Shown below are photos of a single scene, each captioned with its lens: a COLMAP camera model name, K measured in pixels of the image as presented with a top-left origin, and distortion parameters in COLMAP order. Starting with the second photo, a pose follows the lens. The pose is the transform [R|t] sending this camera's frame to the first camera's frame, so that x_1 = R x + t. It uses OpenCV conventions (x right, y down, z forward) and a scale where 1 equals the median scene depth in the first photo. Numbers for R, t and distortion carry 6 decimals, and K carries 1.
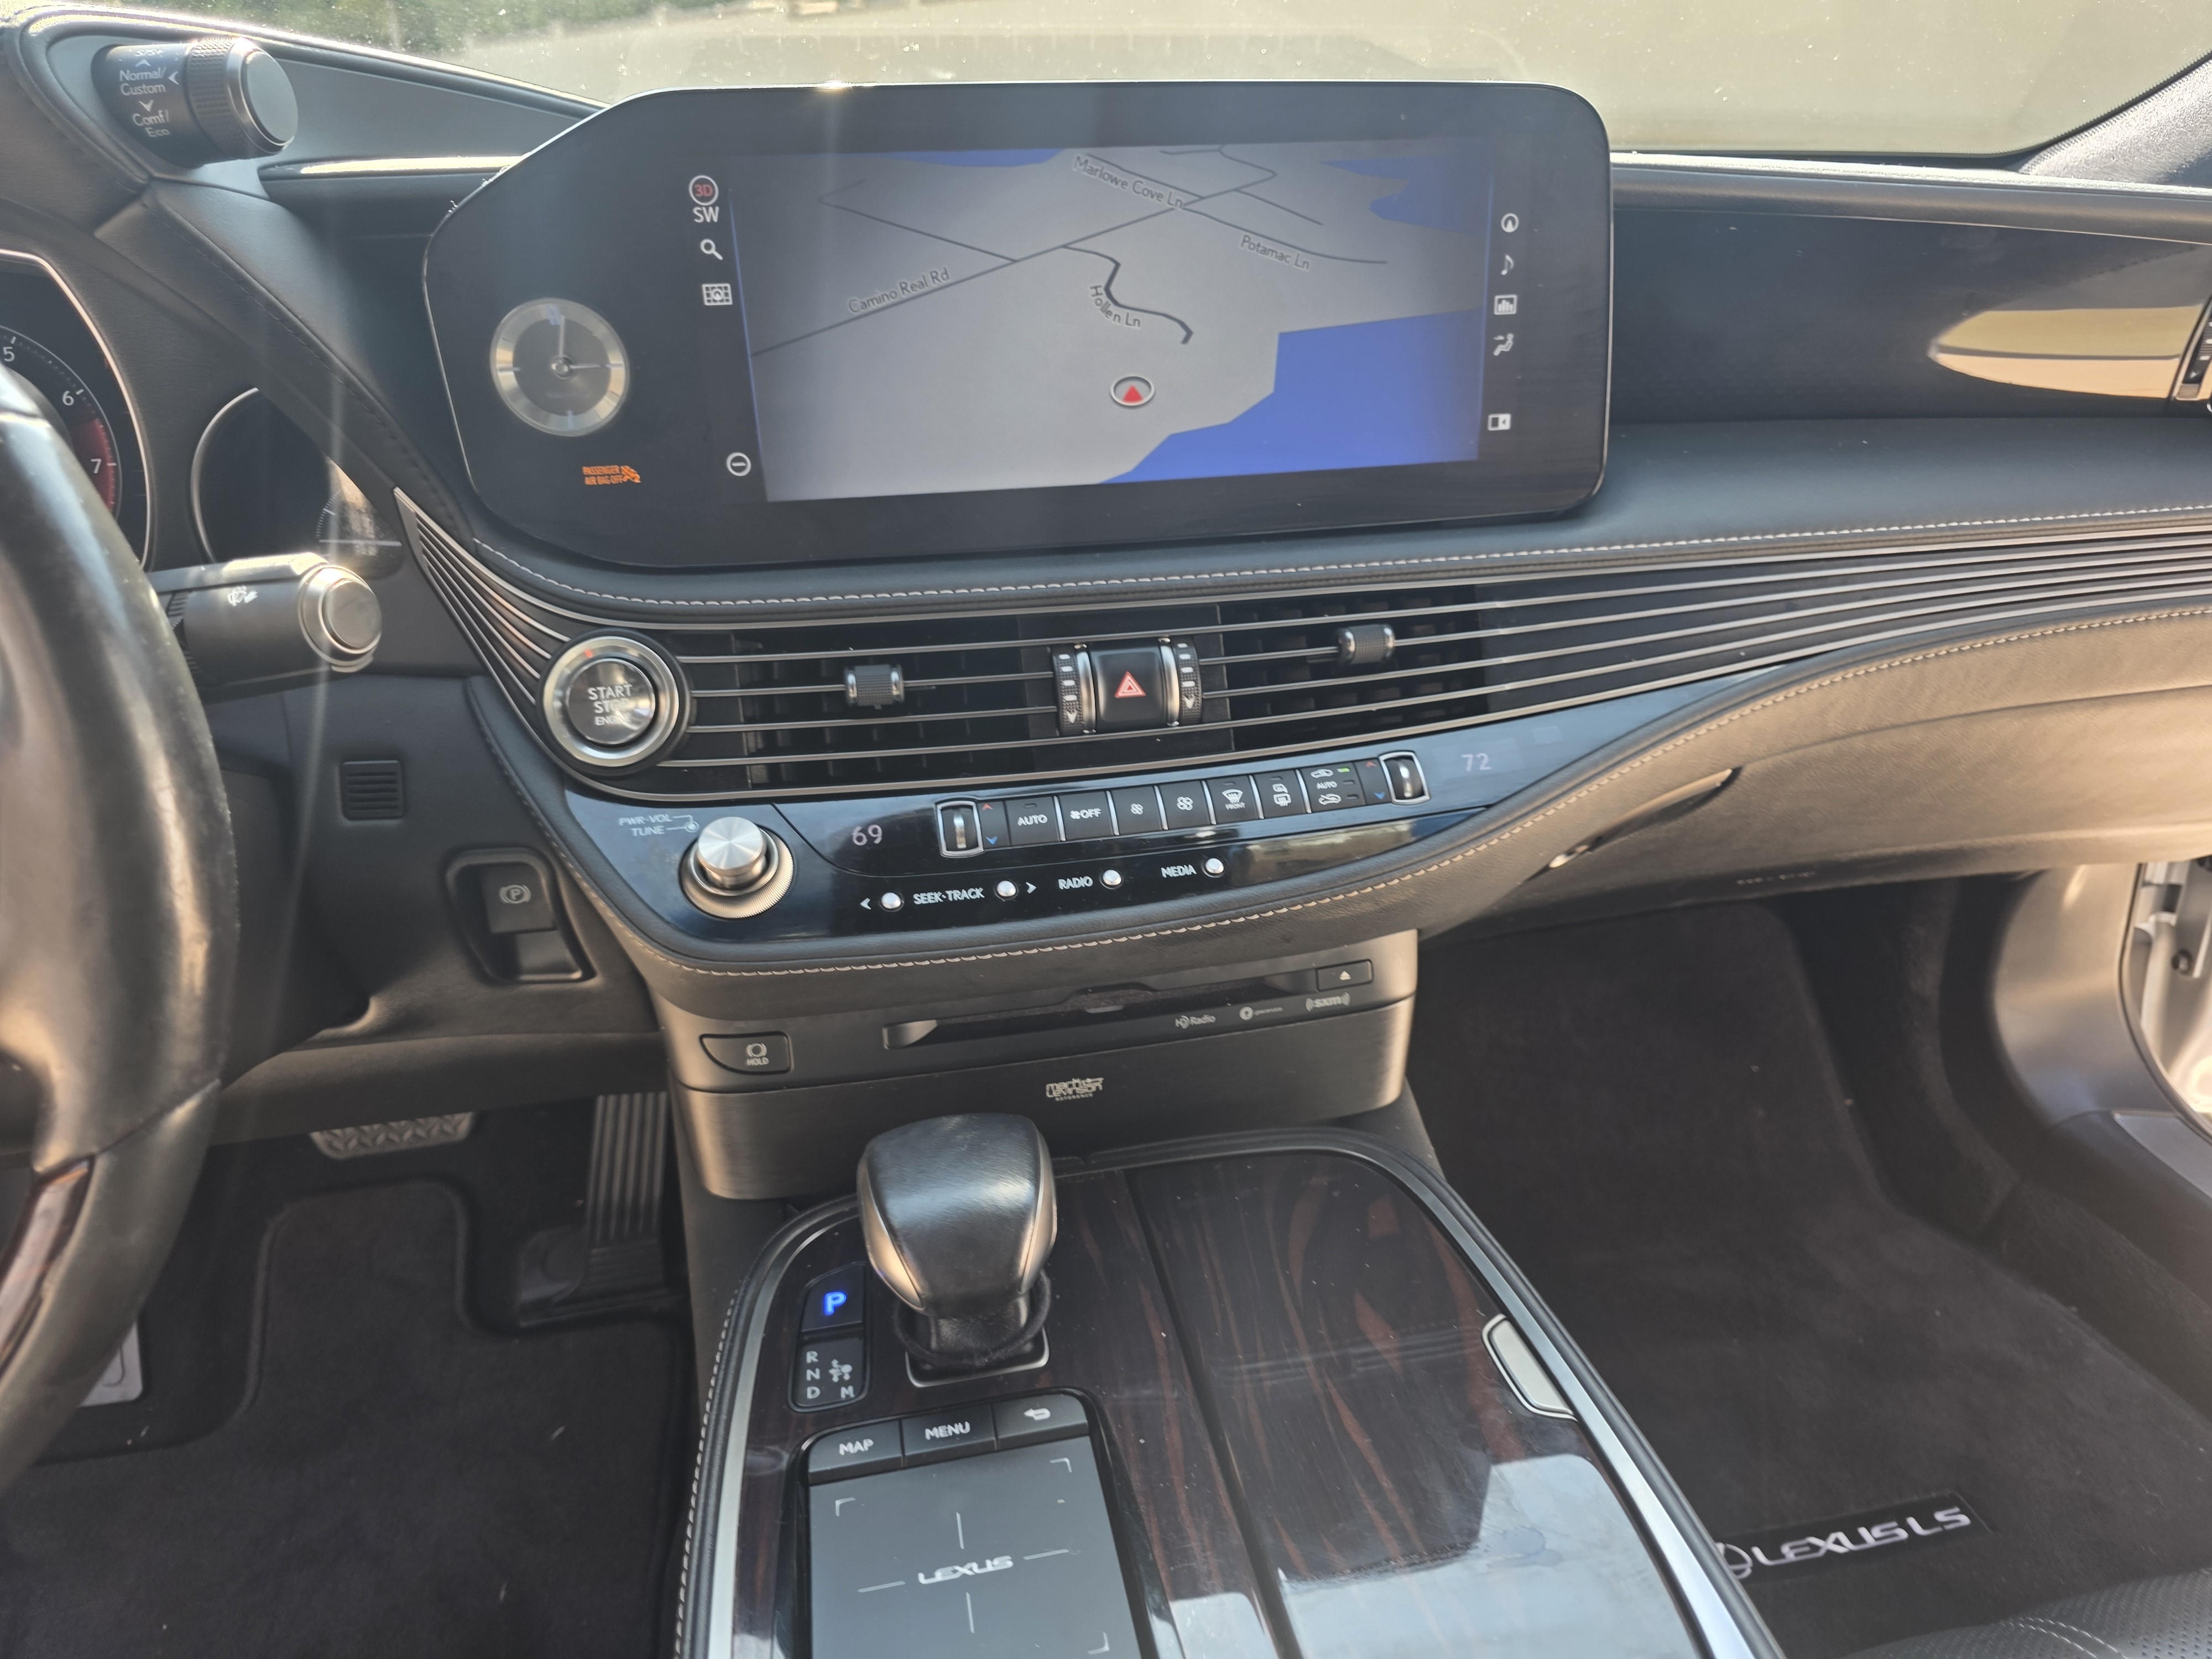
lens RADIAL K [[1553.9, 0, 1163.2], [0, 1553.9, 827.4], [0, 0, 1]] dist [0.076333, -0.136953]
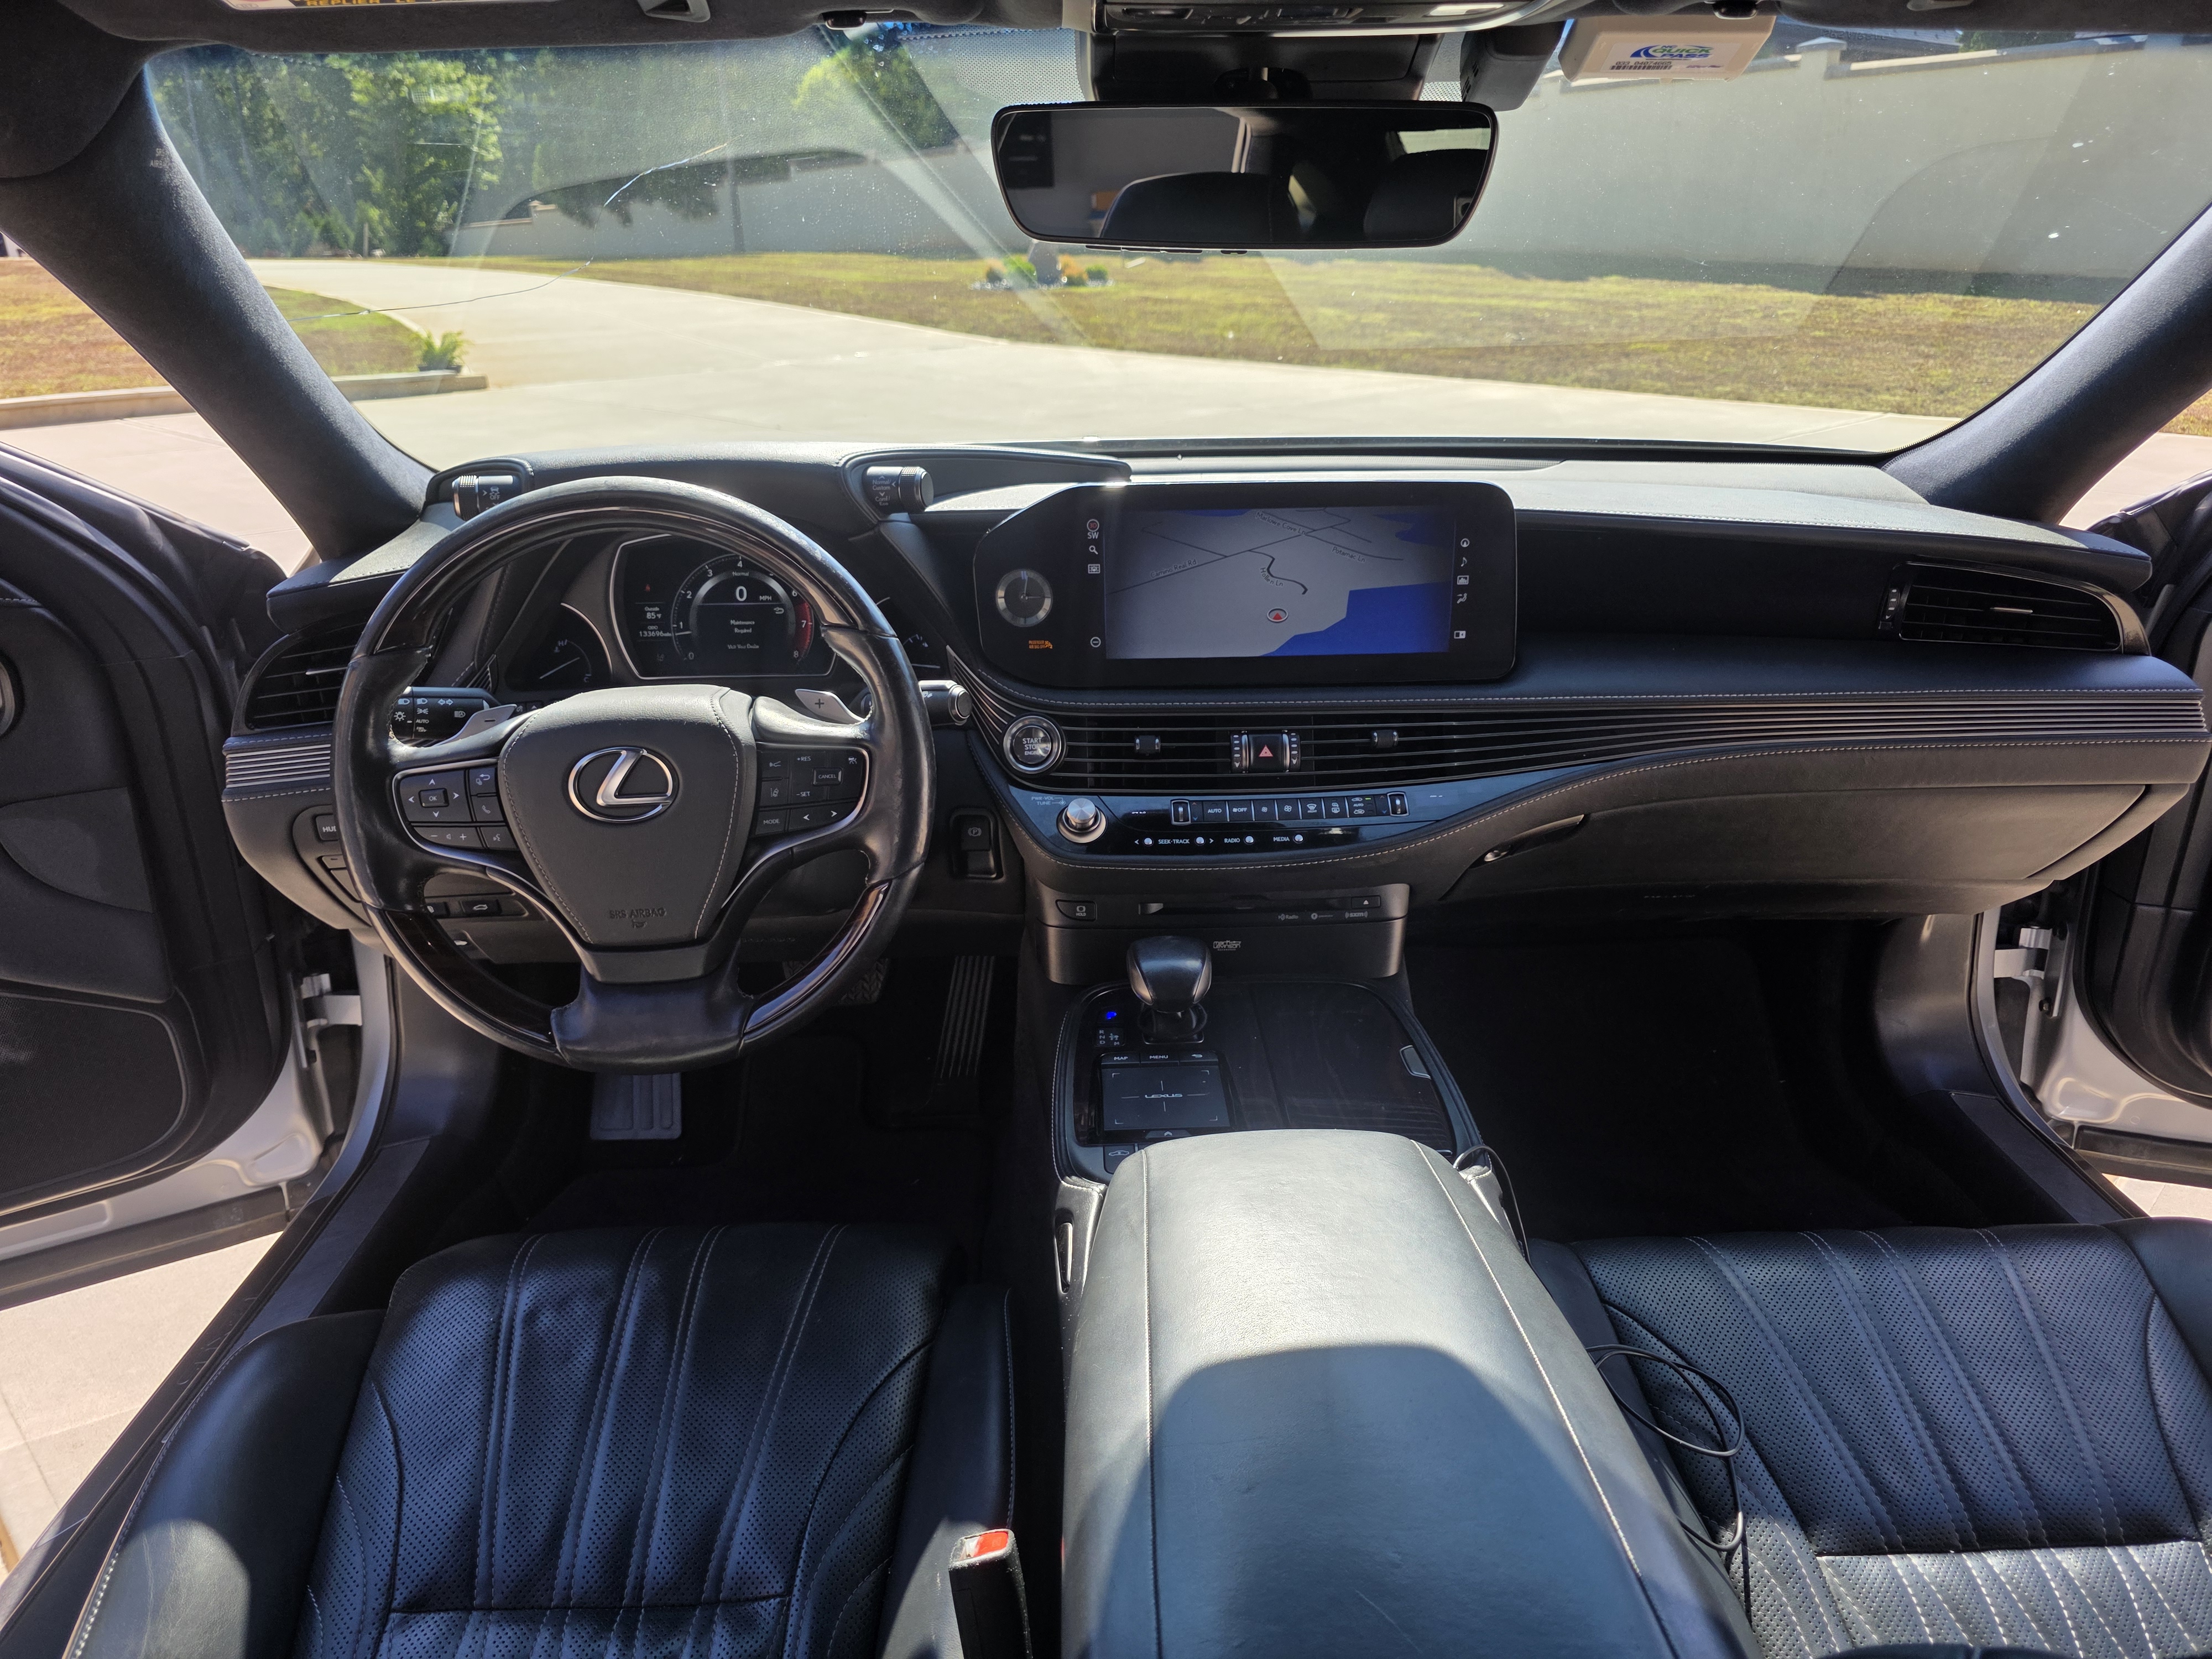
lens RADIAL K [[1516.6, 0, 1120.9], [0, 1516.6, 815.2], [0, 0, 1]] dist [0.048241, -0.055756]
pose [[0.983448, 0.067003, -0.168349, 0.139129], [-0.077240, 0.995494, -0.055003, 0.125015], [0.163906, 0.067096, 0.984192, -1.068477]]
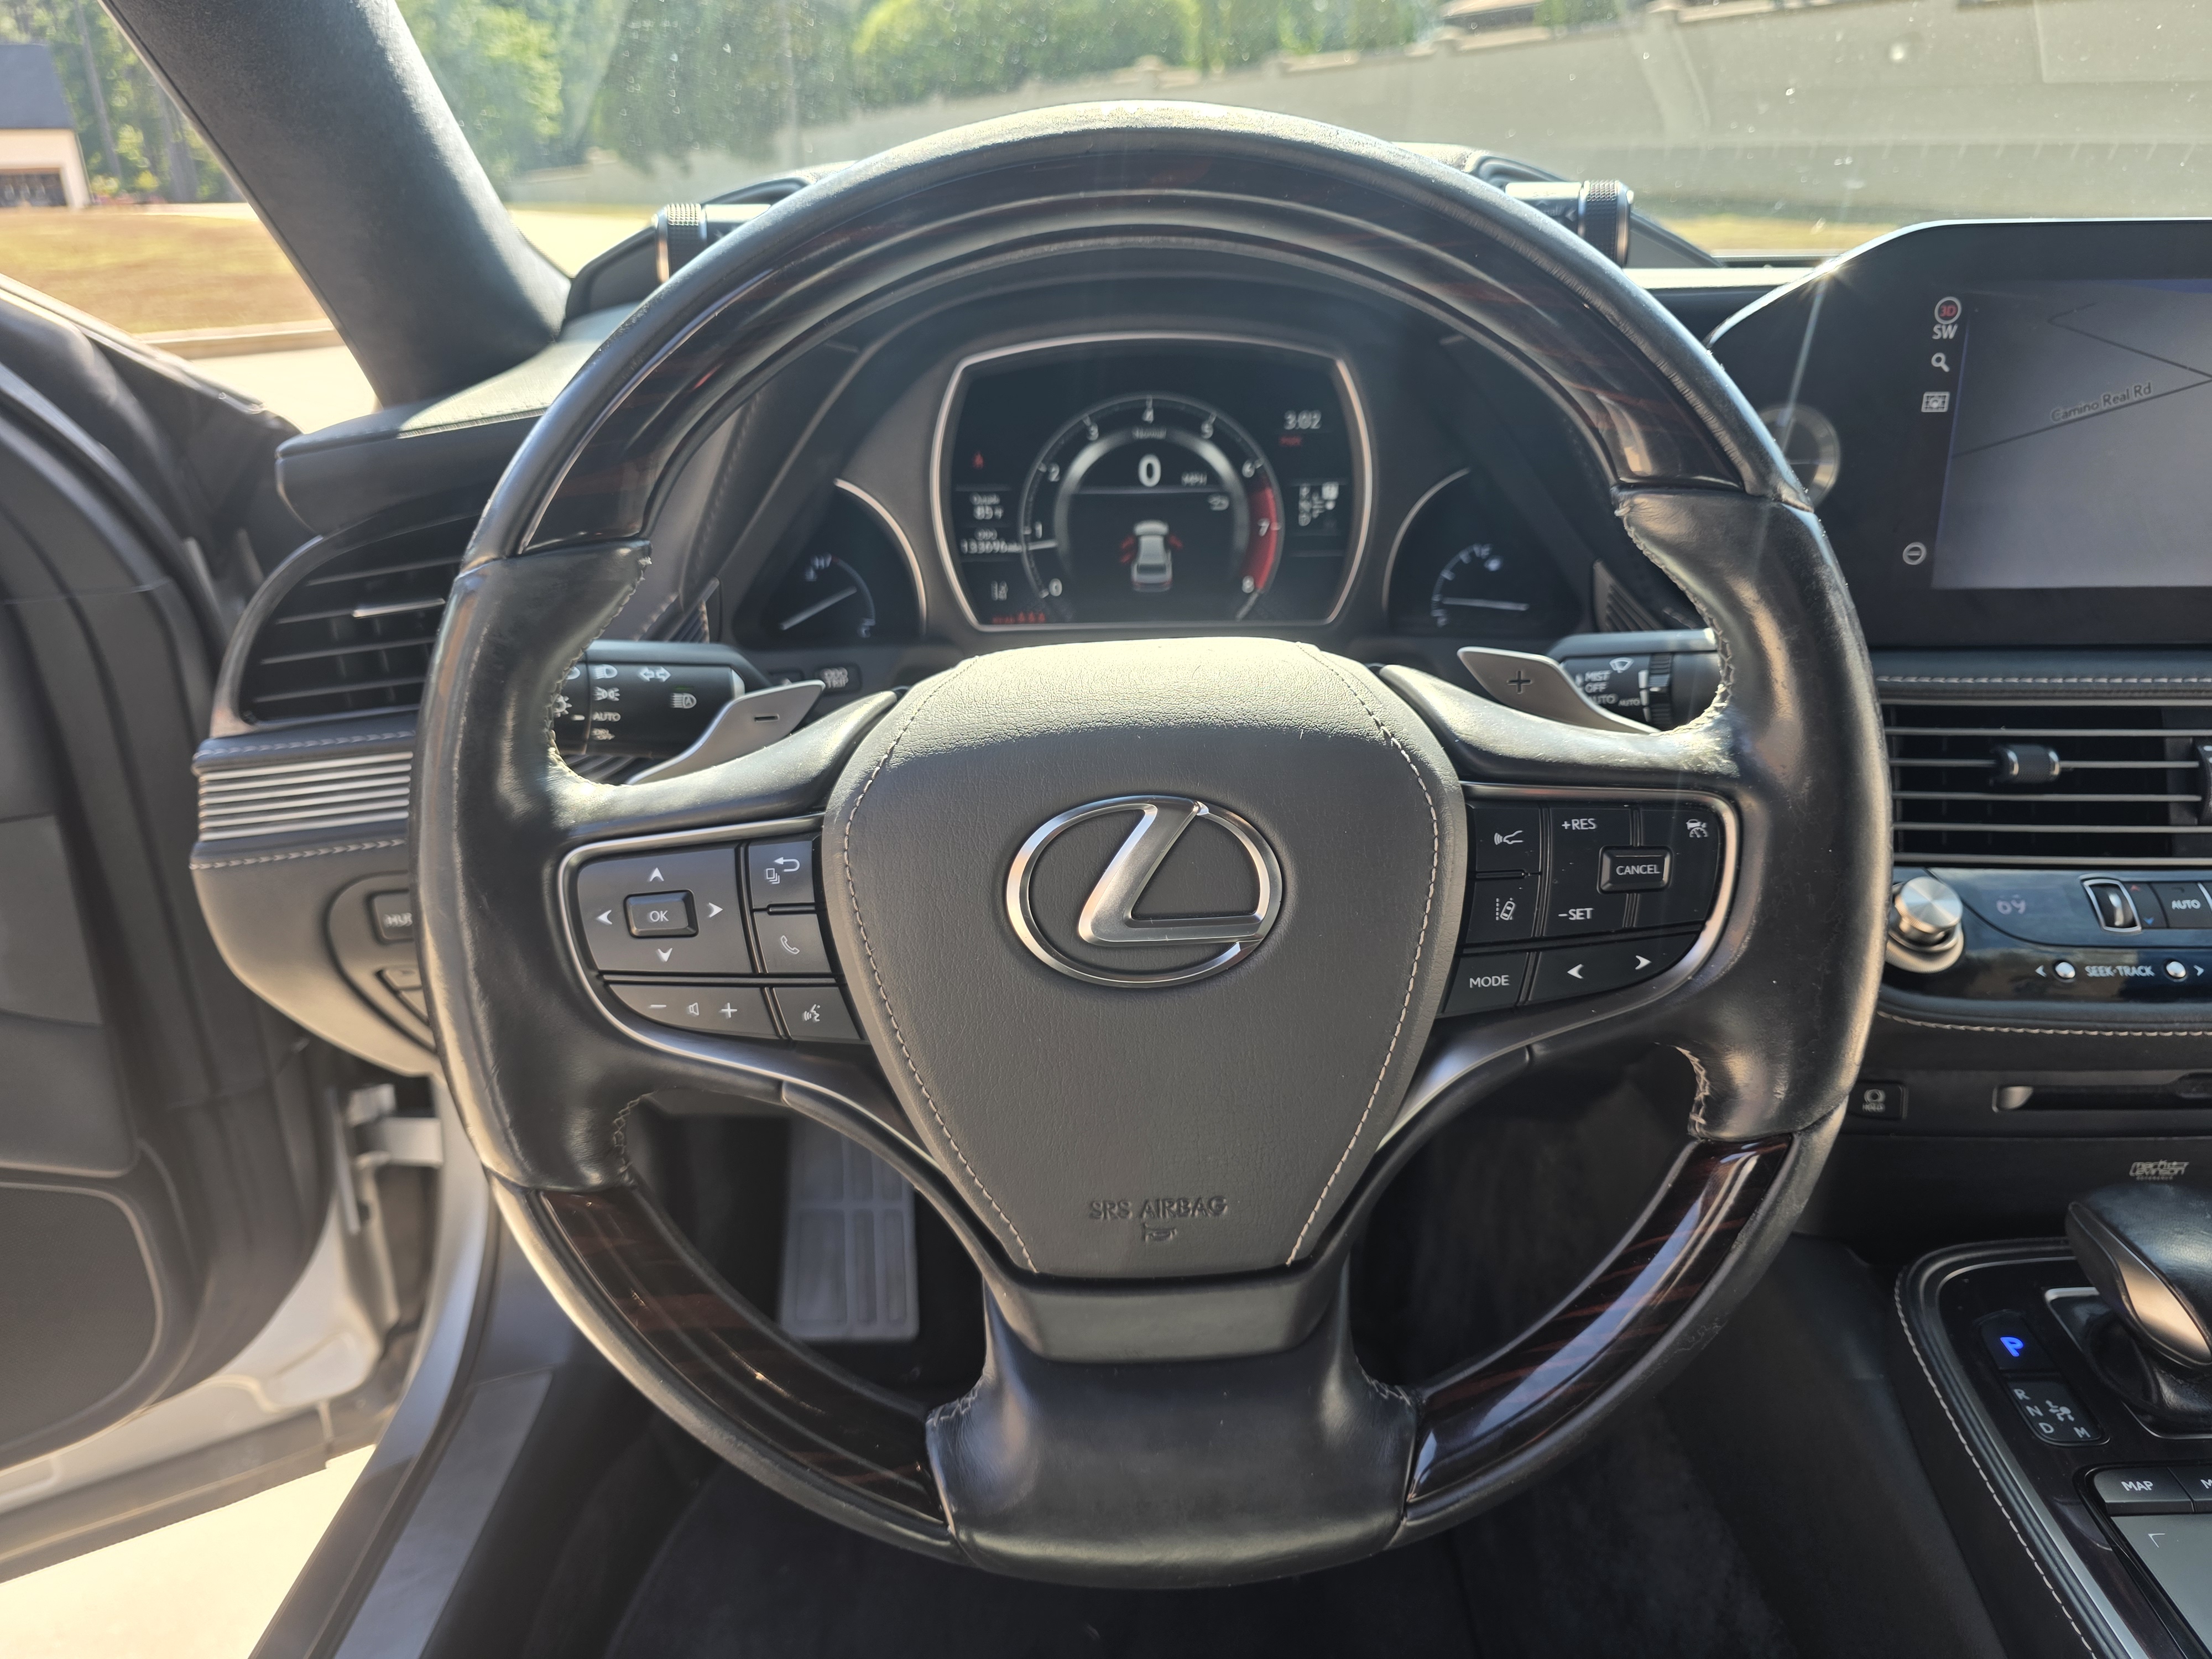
lens RADIAL K [[1552.0, 0, 1126.2], [0, 1552.0, 799.4], [0, 0, 1]] dist [0.053341, -0.080808]
pose [[0.976438, 0.076878, -0.201640, -0.565636], [-0.086979, 0.995337, -0.041708, 0.030187], [0.197493, 0.058264, 0.978571, -0.159190]]
